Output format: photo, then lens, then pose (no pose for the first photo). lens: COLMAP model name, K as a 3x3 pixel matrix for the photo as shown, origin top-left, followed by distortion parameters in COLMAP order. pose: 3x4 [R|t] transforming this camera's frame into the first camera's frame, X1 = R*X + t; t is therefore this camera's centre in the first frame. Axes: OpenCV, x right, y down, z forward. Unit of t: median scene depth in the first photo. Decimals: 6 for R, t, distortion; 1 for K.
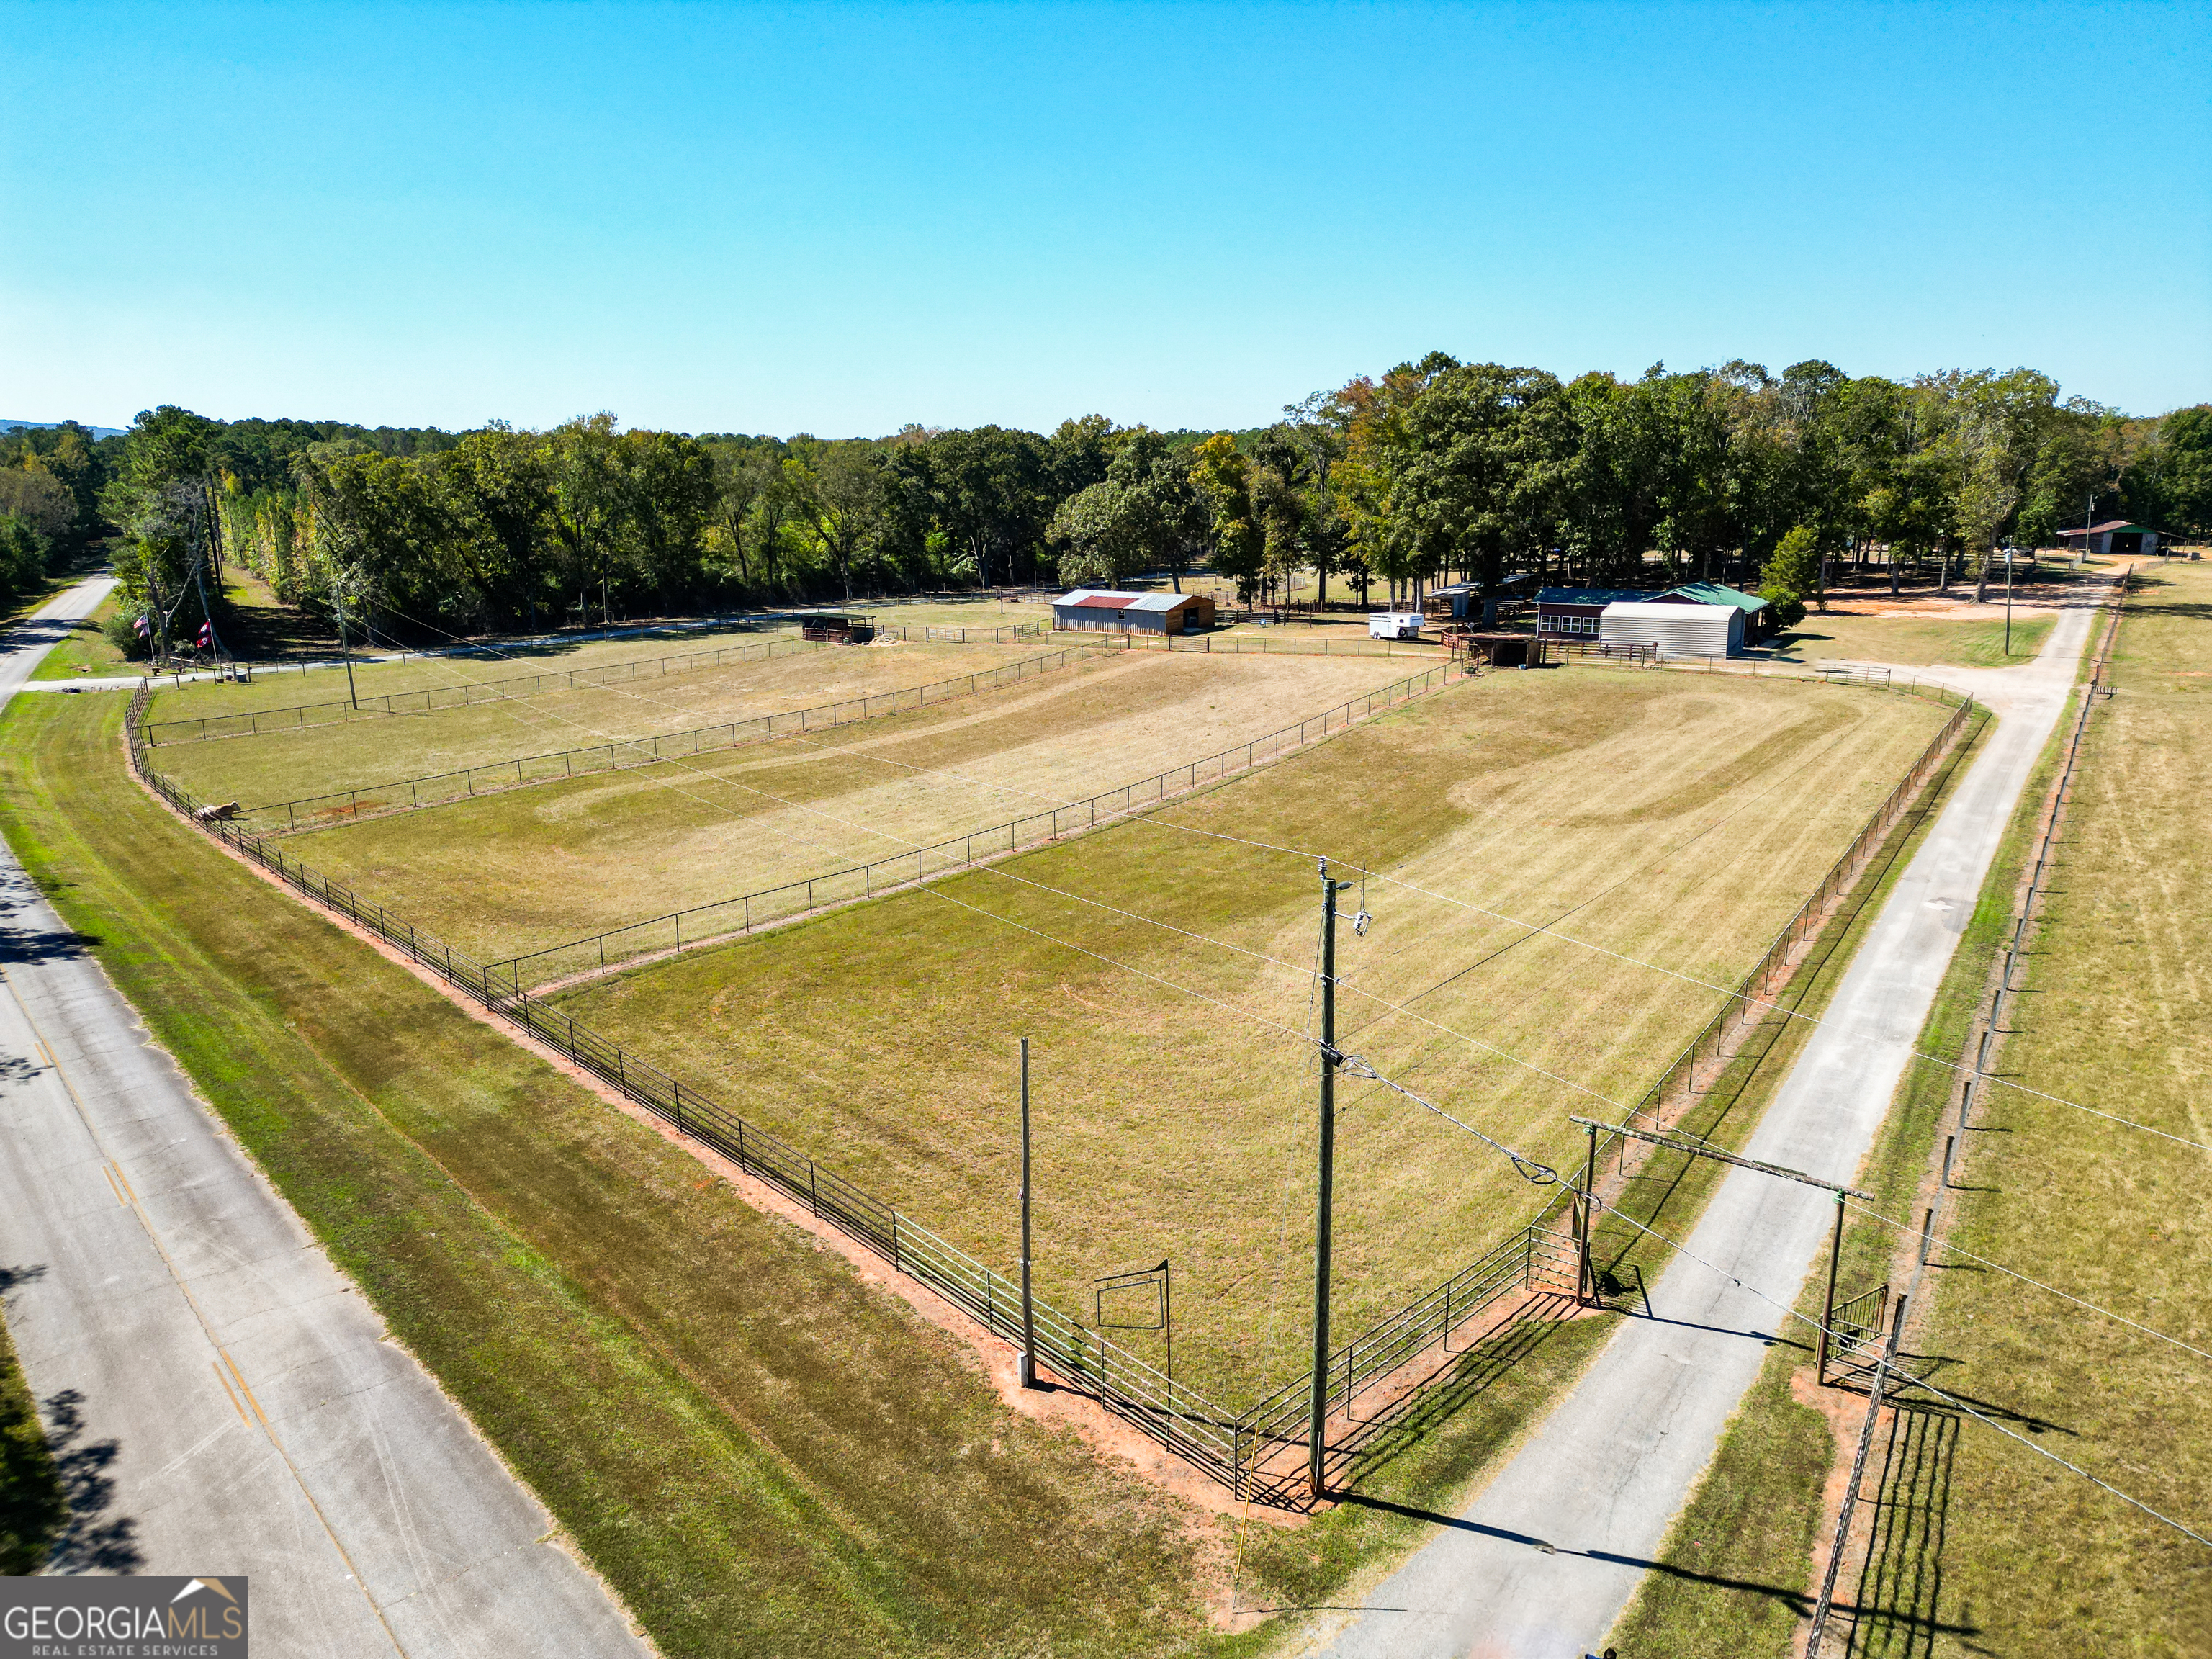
lens RADIAL K [[1554.5, 0, 1106.0], [0, 1554.5, 829.5], [0, 0, 1]] dist [0.068352, -0.067218]
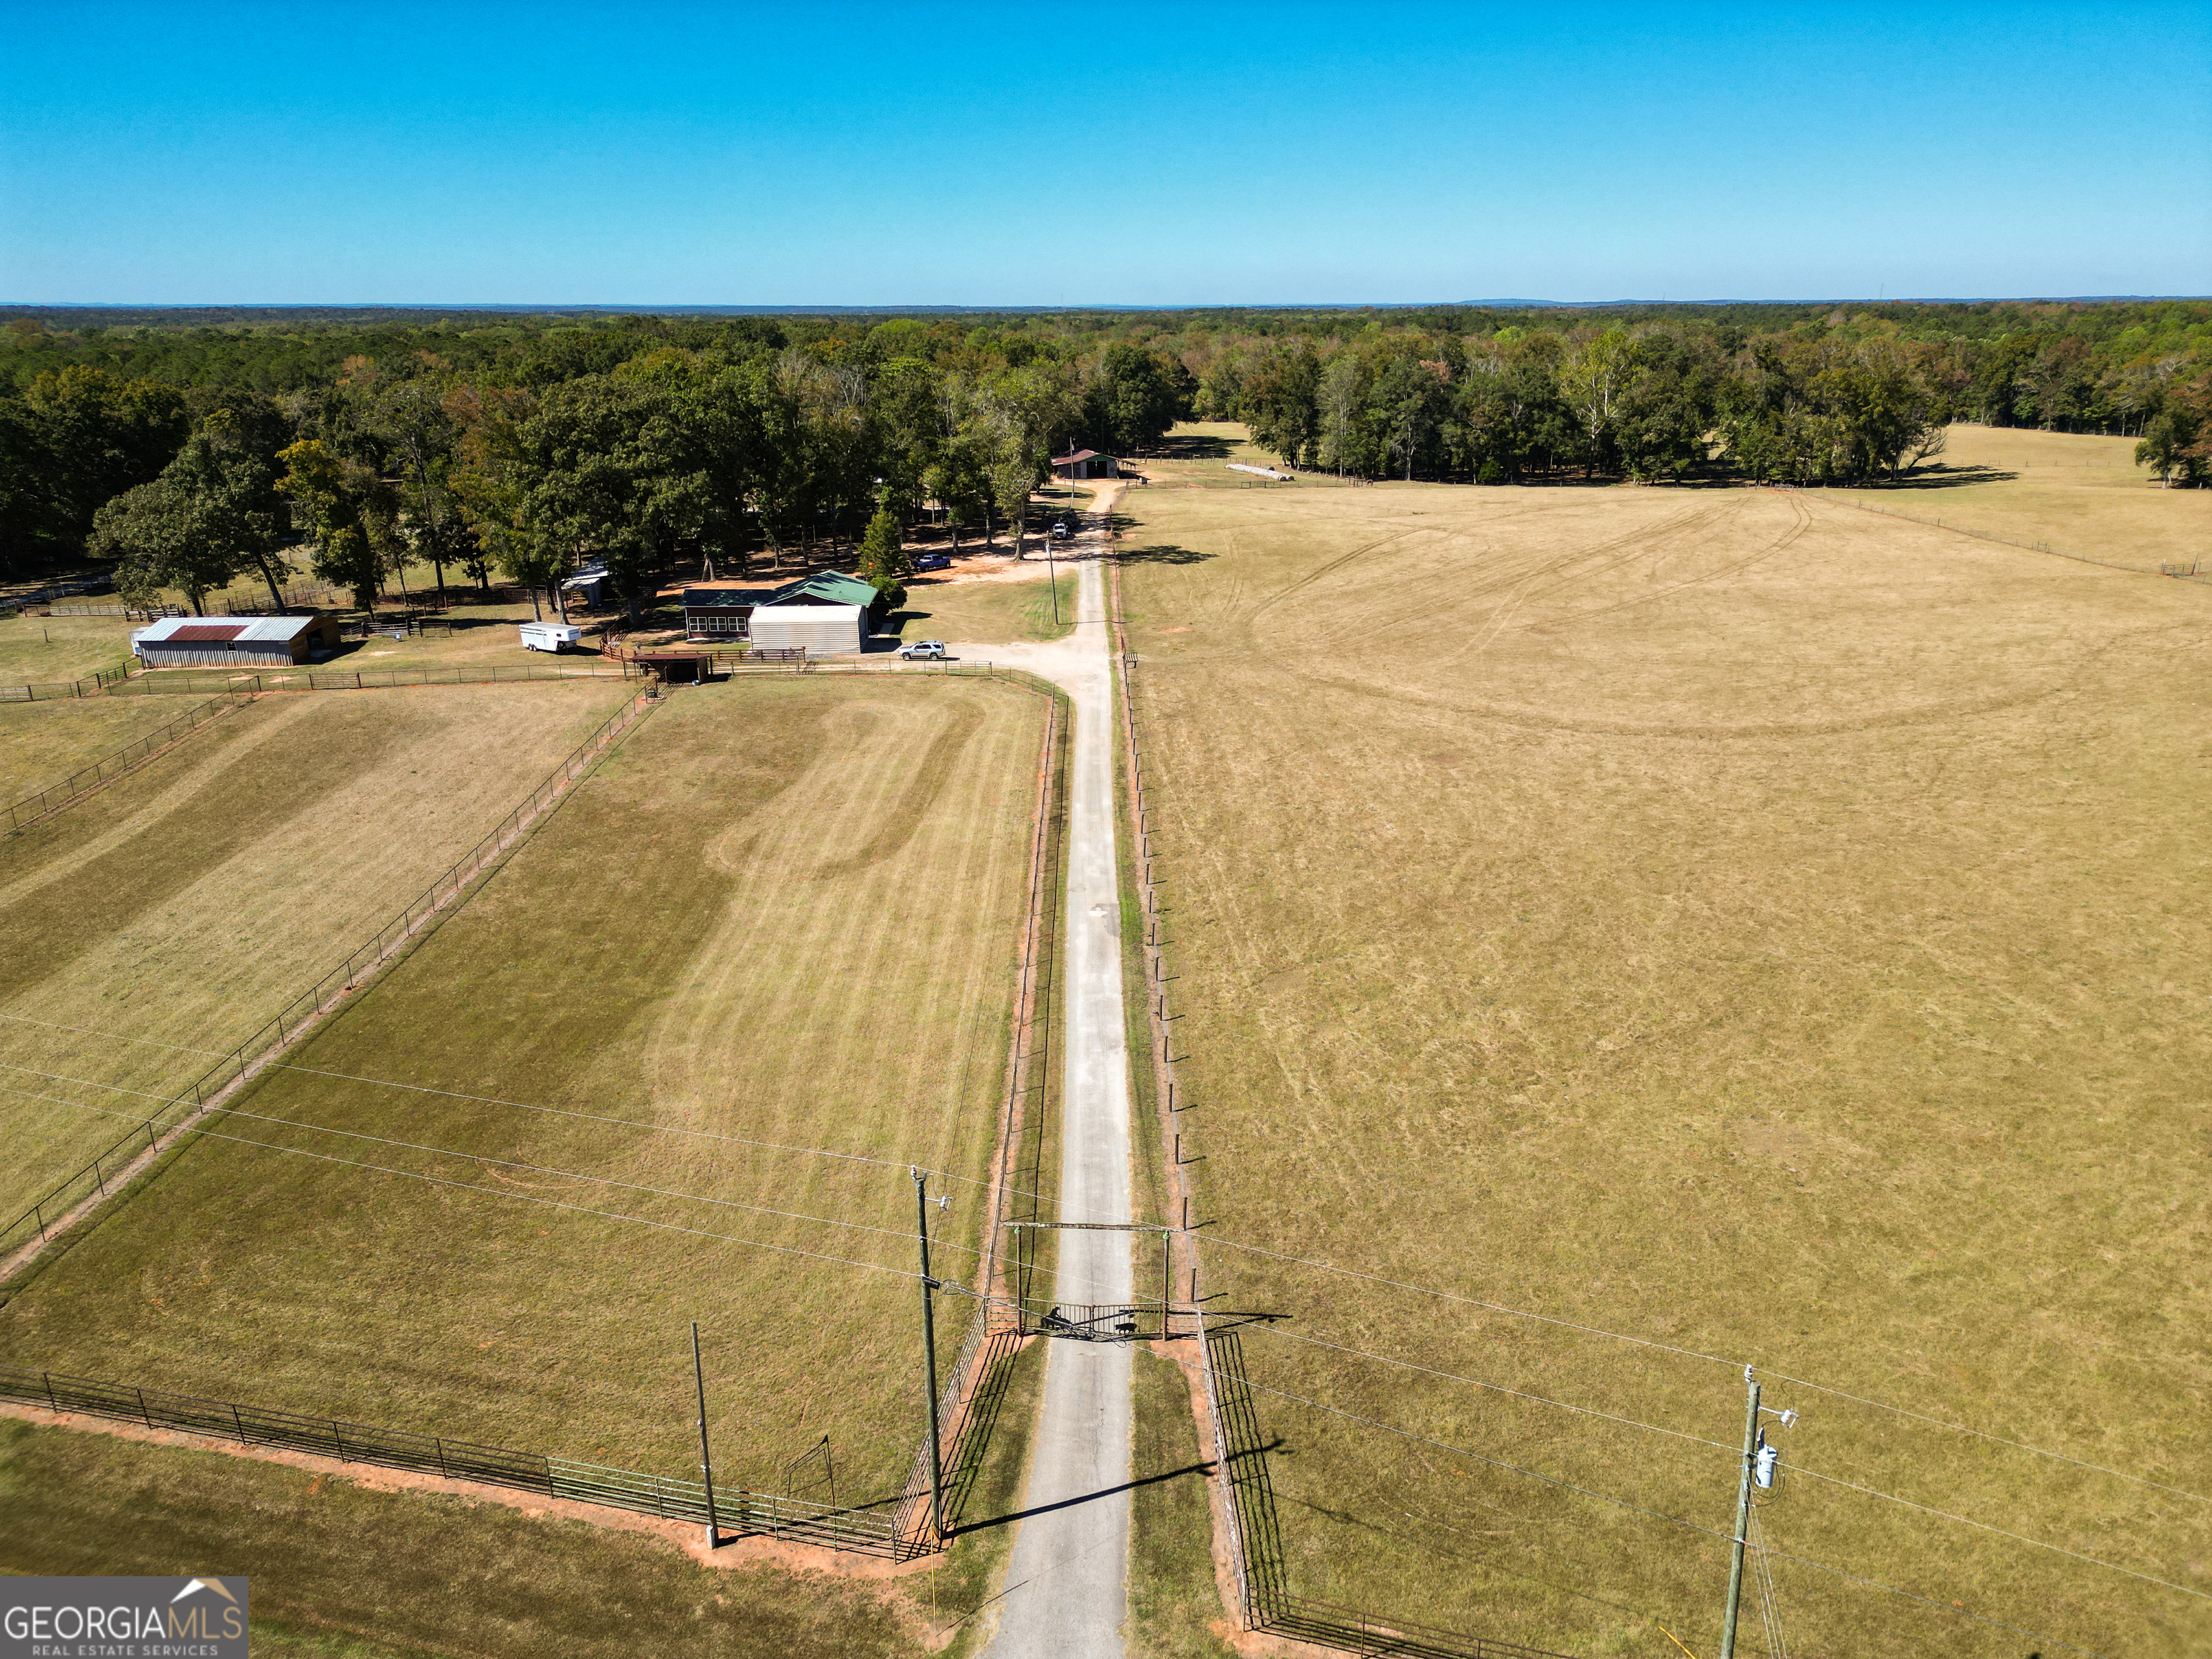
lens RADIAL K [[1536.6, 0, 1106.0], [0, 1536.6, 829.5], [0, 0, 1]] dist [0.069390, -0.053815]
pose [[0.832023, -0.176584, 0.525885, -0.076356], [0.136633, 0.984012, 0.114244, -0.078183], [-0.537651, -0.023201, 0.842848, -0.070599]]
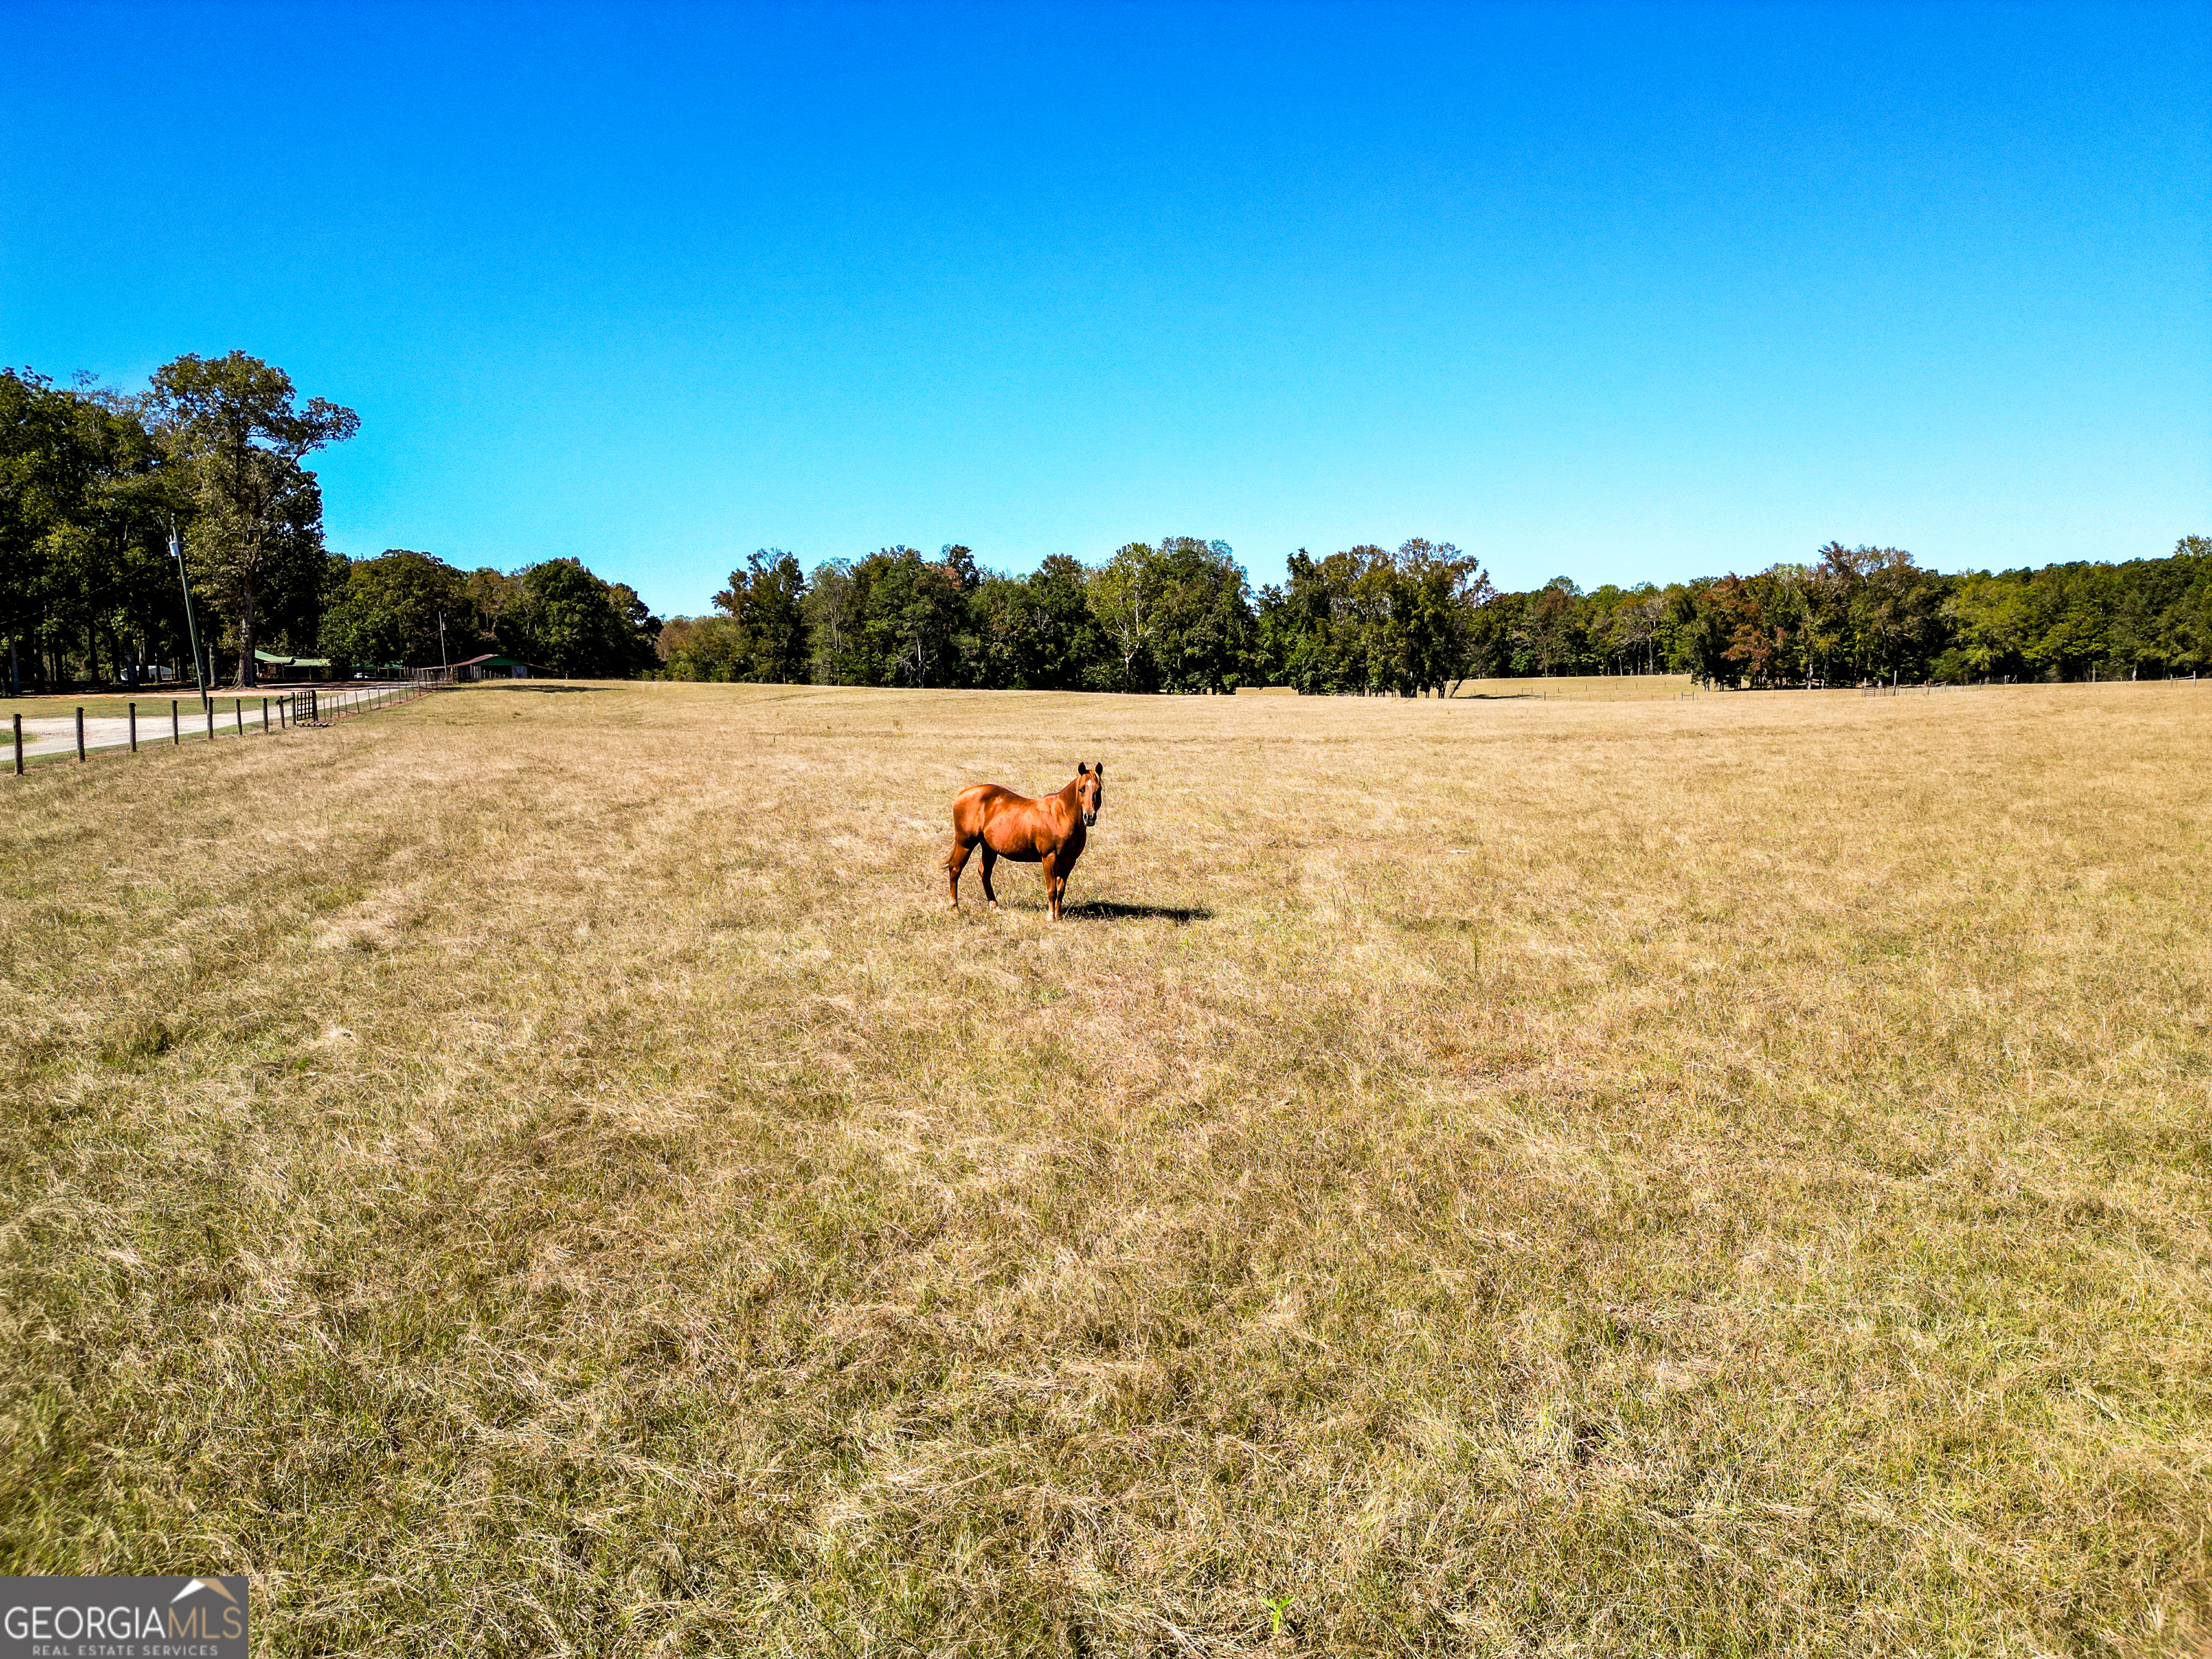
lens RADIAL K [[1554.0, 0, 1106.0], [0, 1554.0, 829.5], [0, 0, 1]] dist [0.161814, -0.212053]
pose [[0.625593, -0.085371, 0.775464, 0.294995], [0.190282, 0.980672, -0.045545, 0.026727], [-0.756588, 0.176050, 0.629746, 0.346660]]
